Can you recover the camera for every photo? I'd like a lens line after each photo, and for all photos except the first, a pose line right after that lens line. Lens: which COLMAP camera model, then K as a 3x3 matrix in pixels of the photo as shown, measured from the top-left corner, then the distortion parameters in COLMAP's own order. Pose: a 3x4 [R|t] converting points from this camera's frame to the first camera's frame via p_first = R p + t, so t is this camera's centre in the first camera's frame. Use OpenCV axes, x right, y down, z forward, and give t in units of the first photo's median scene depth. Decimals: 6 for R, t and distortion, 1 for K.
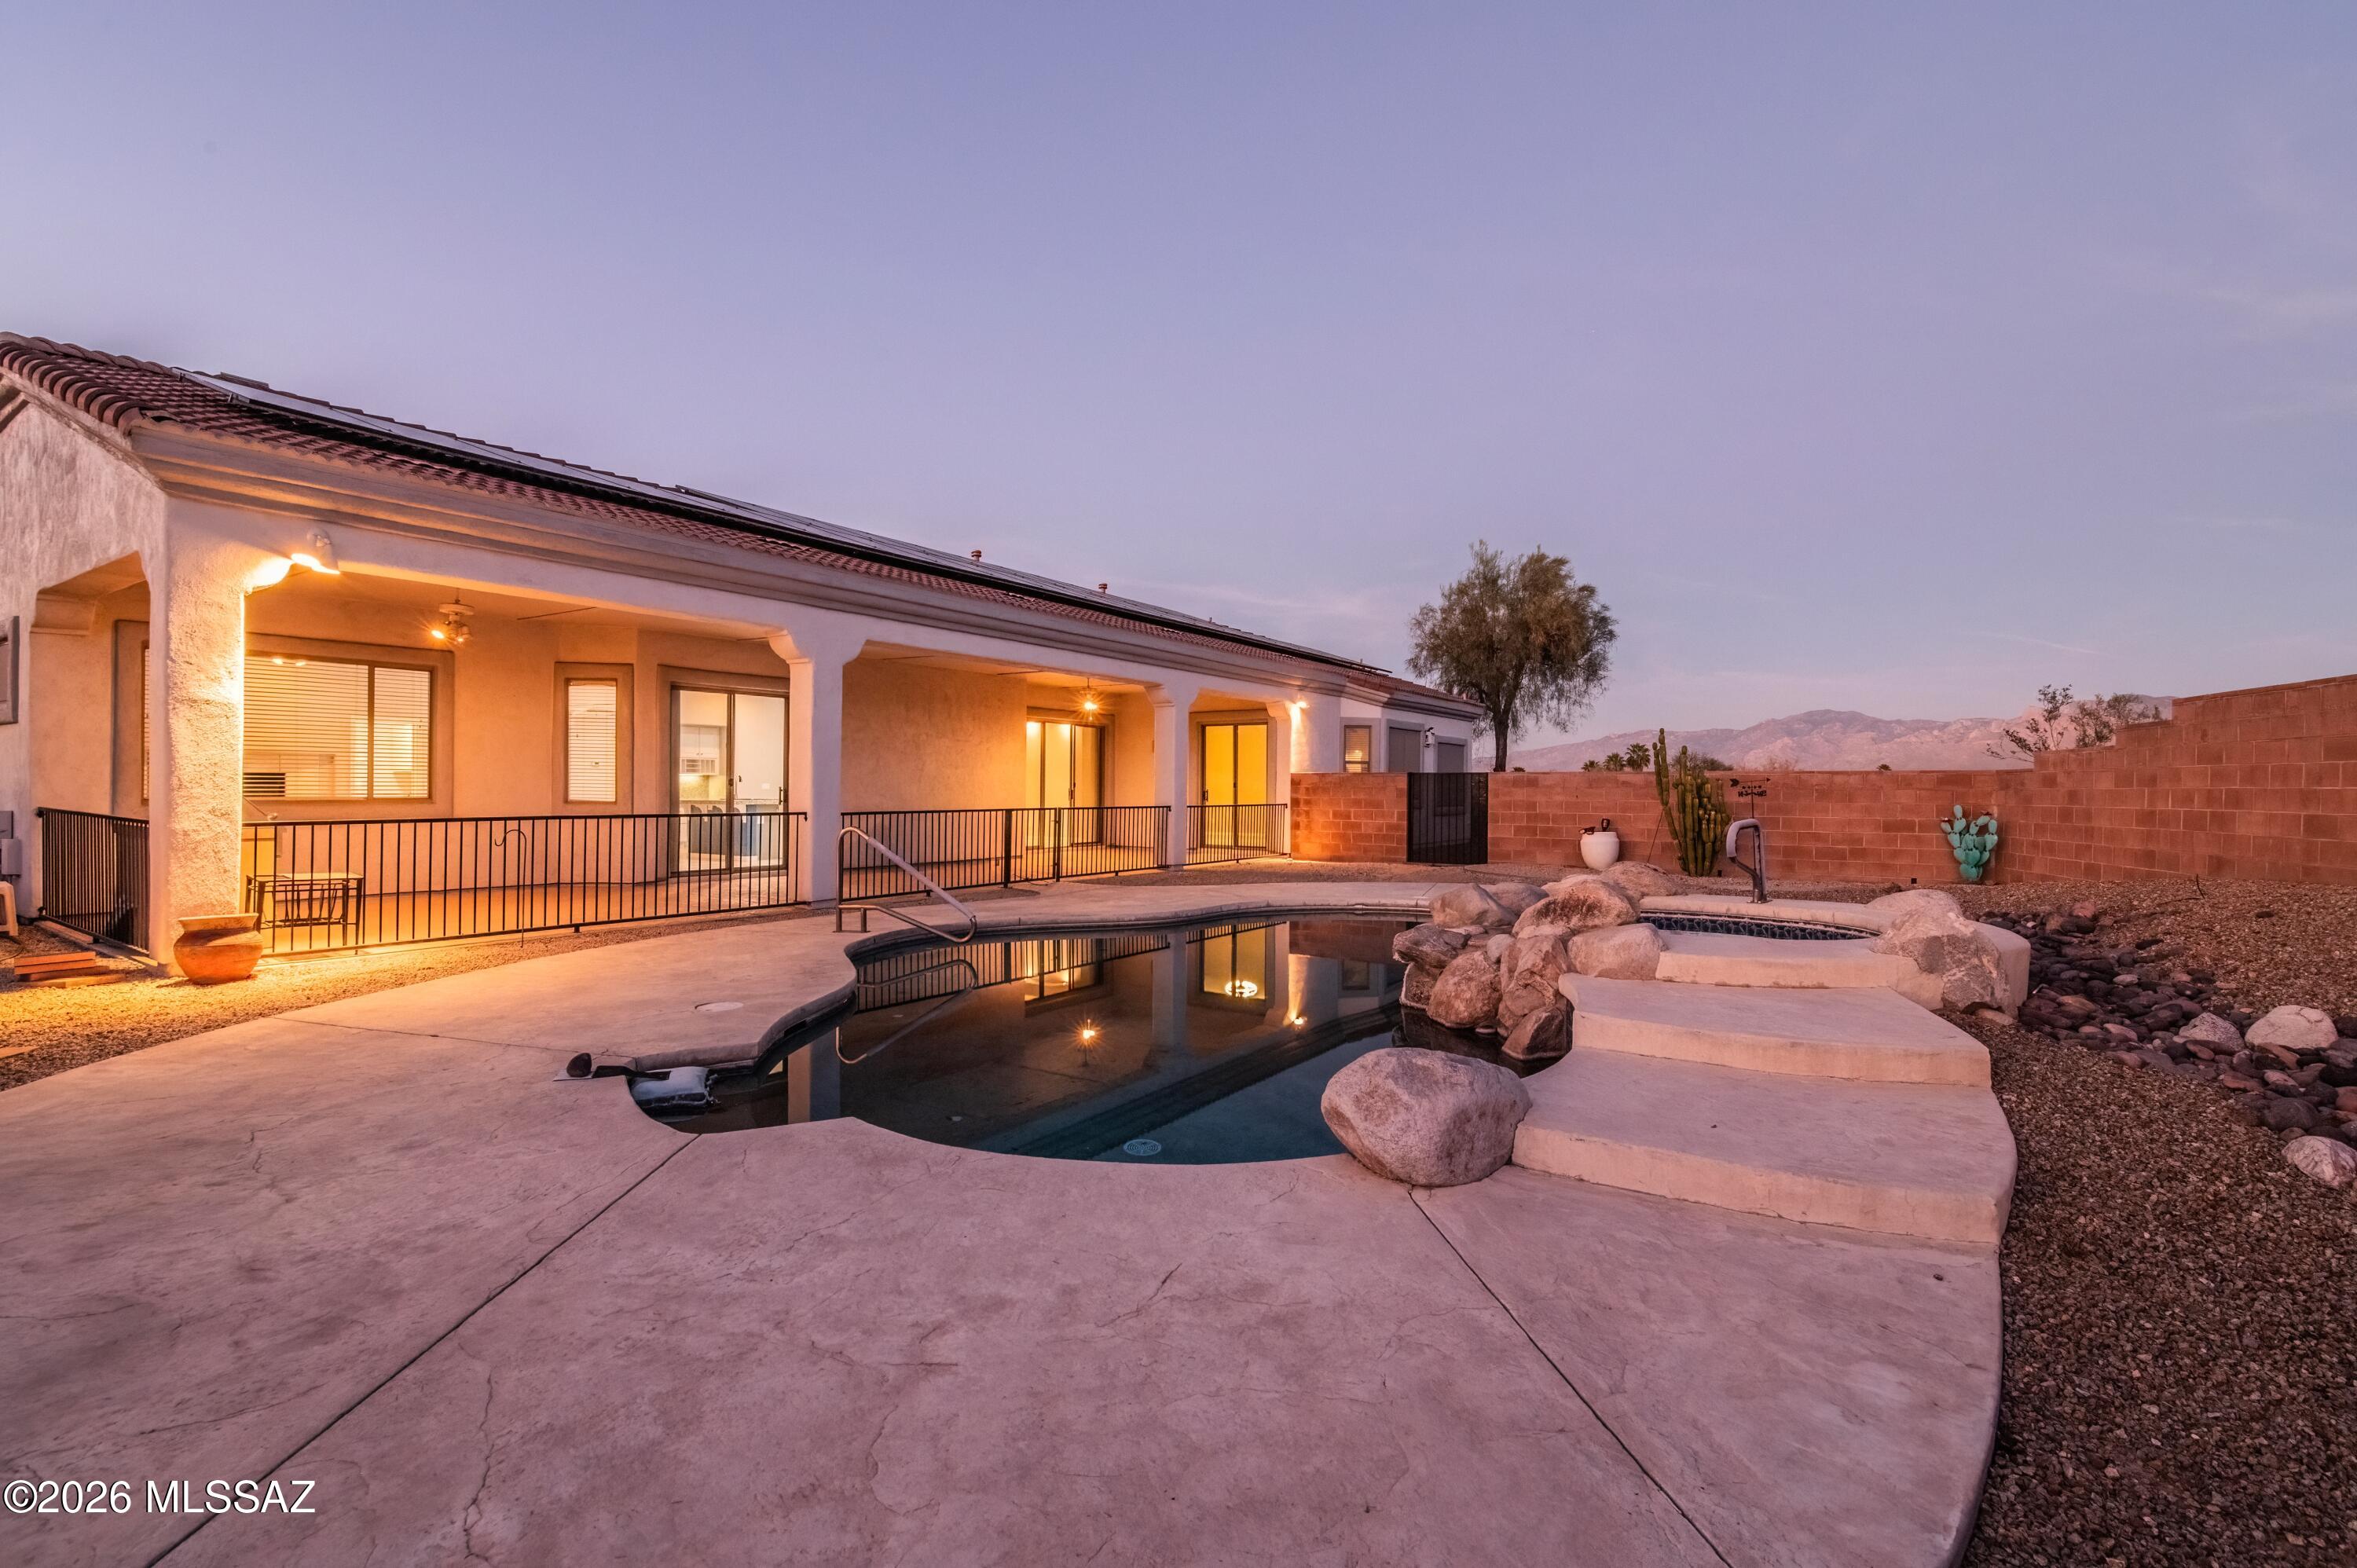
lens RADIAL K [[1074.9, 0, 1183.7], [0, 1074.9, 791.0], [0, 0, 1]] dist [-0.025149, 0.004004]
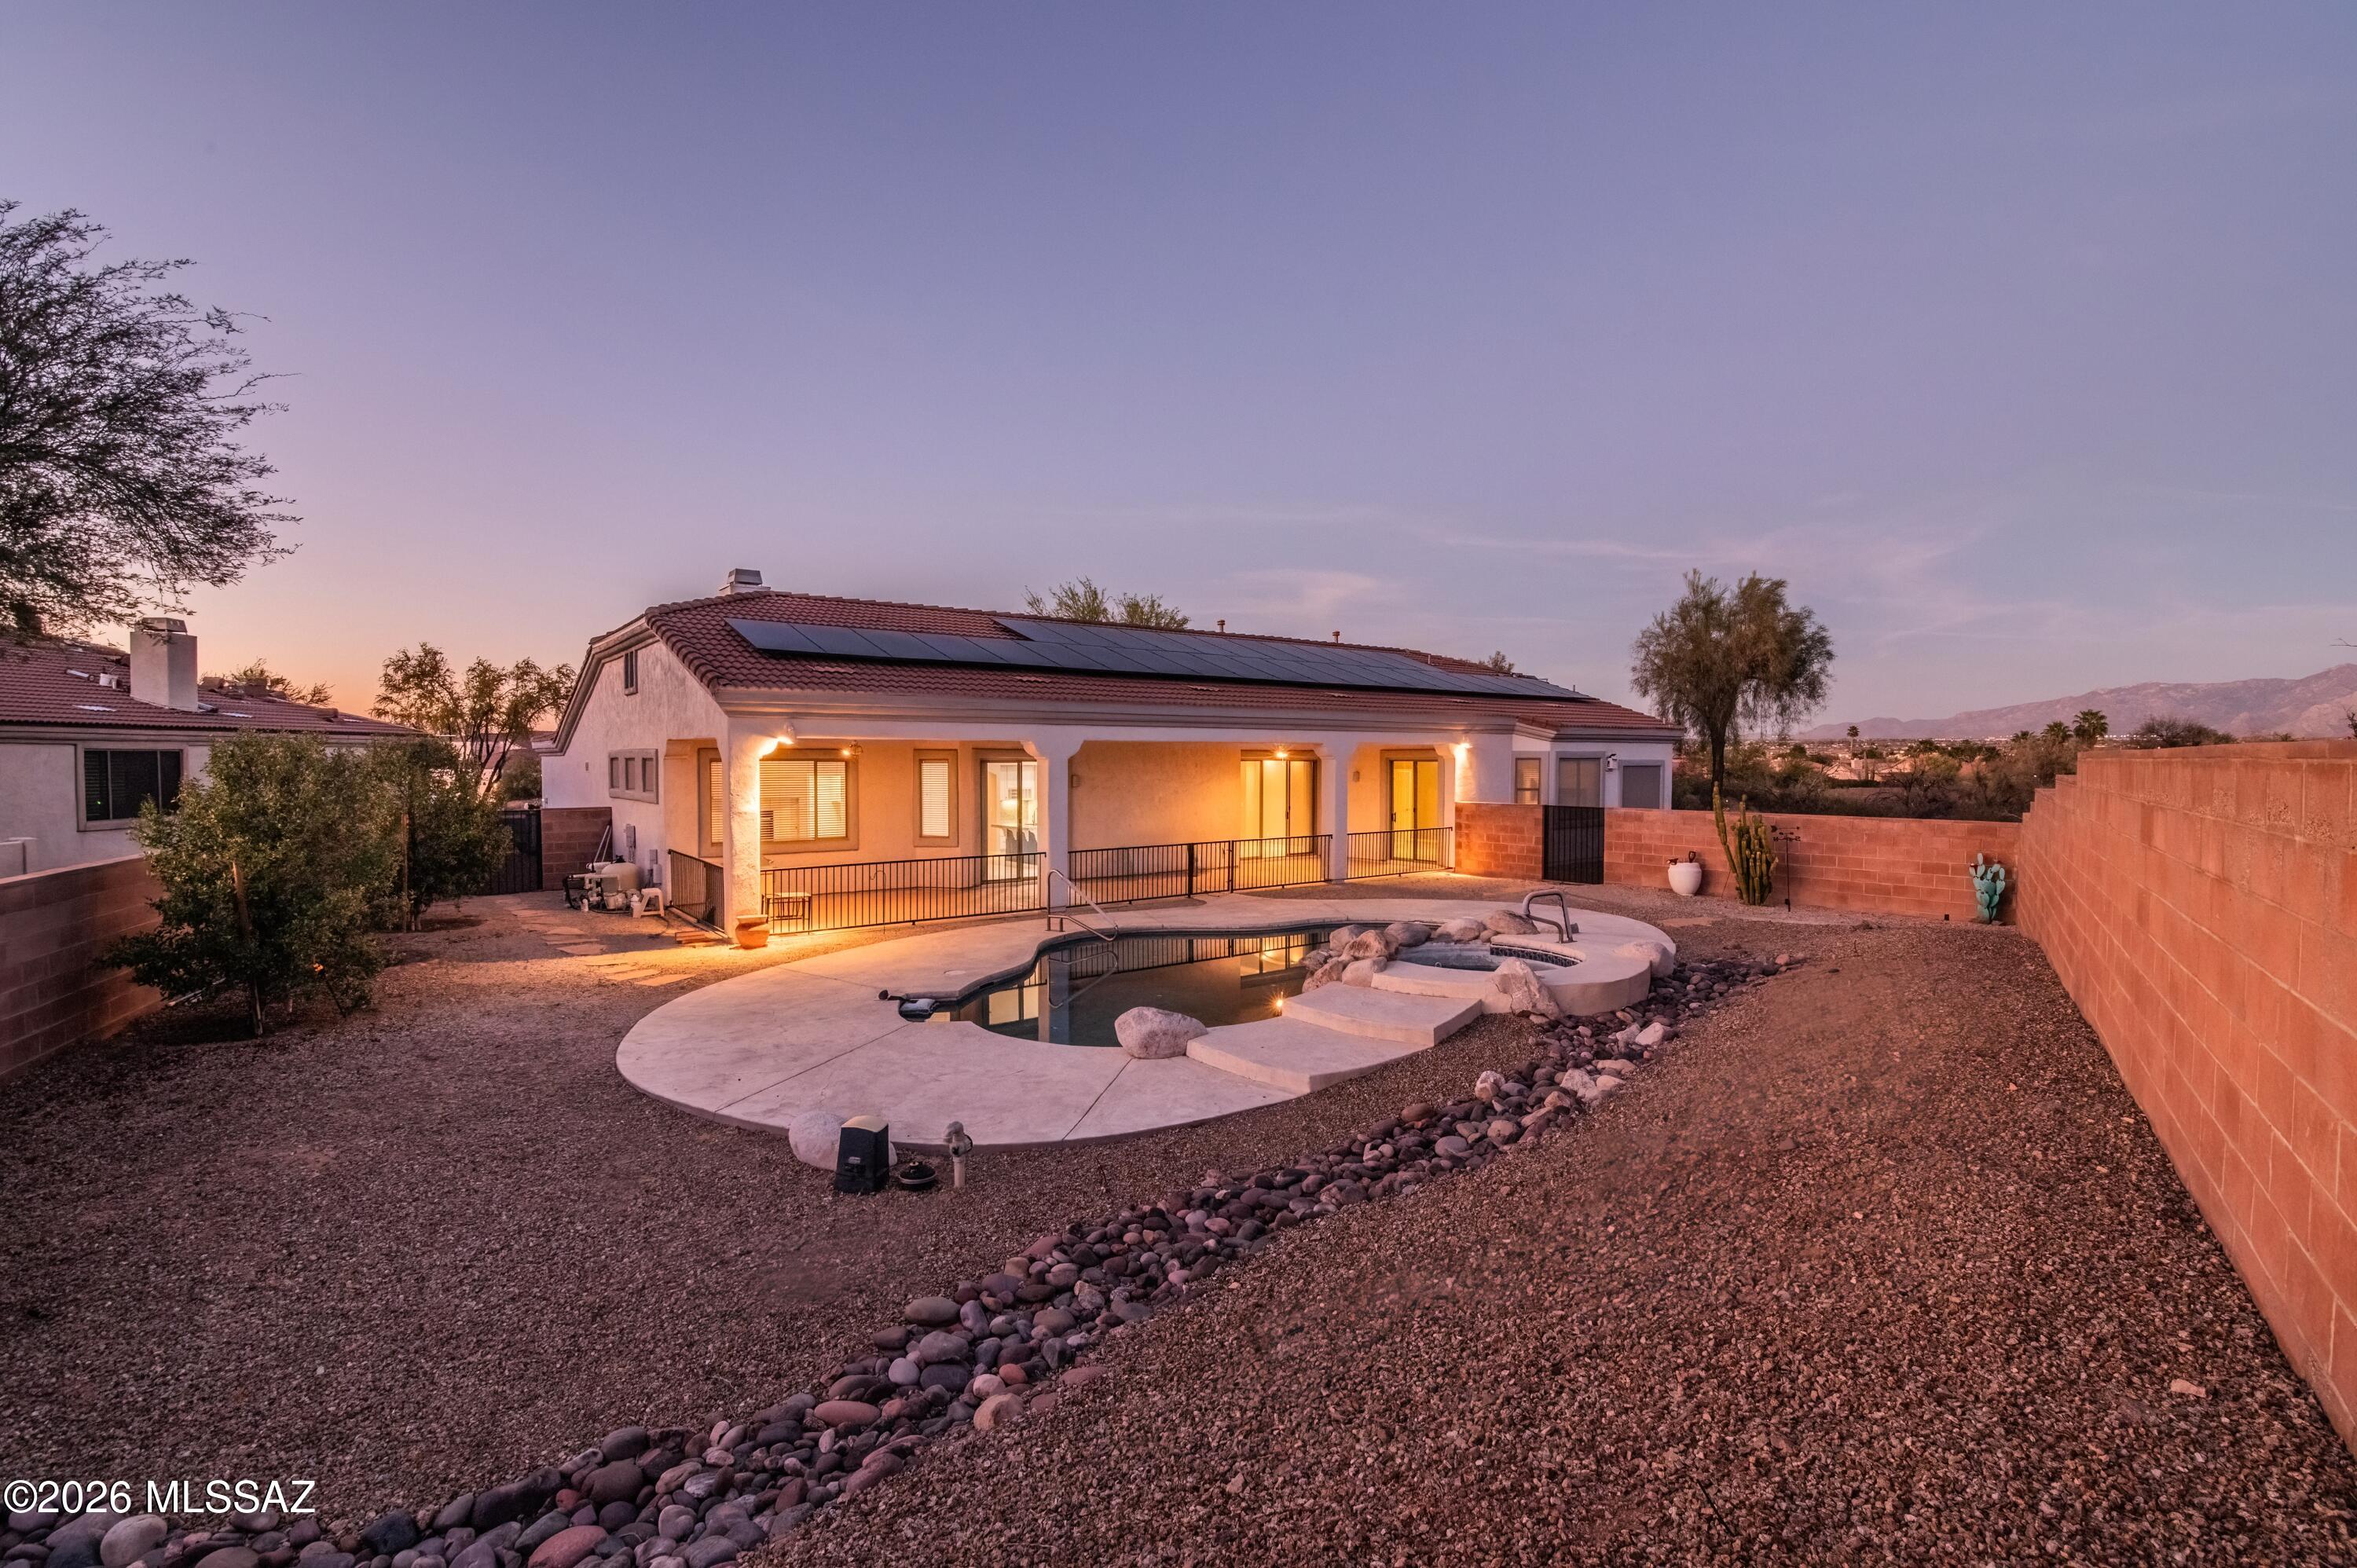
lens RADIAL K [[1074.9, 0, 1183.7], [0, 1074.9, 791.0], [0, 0, 1]] dist [-0.025149, 0.004004]
pose [[0.945011, 0.001889, -0.327034, 0.321059], [0.006718, 0.999660, 0.025186, -0.096625], [0.326971, -0.025998, 0.944677, -0.392431]]
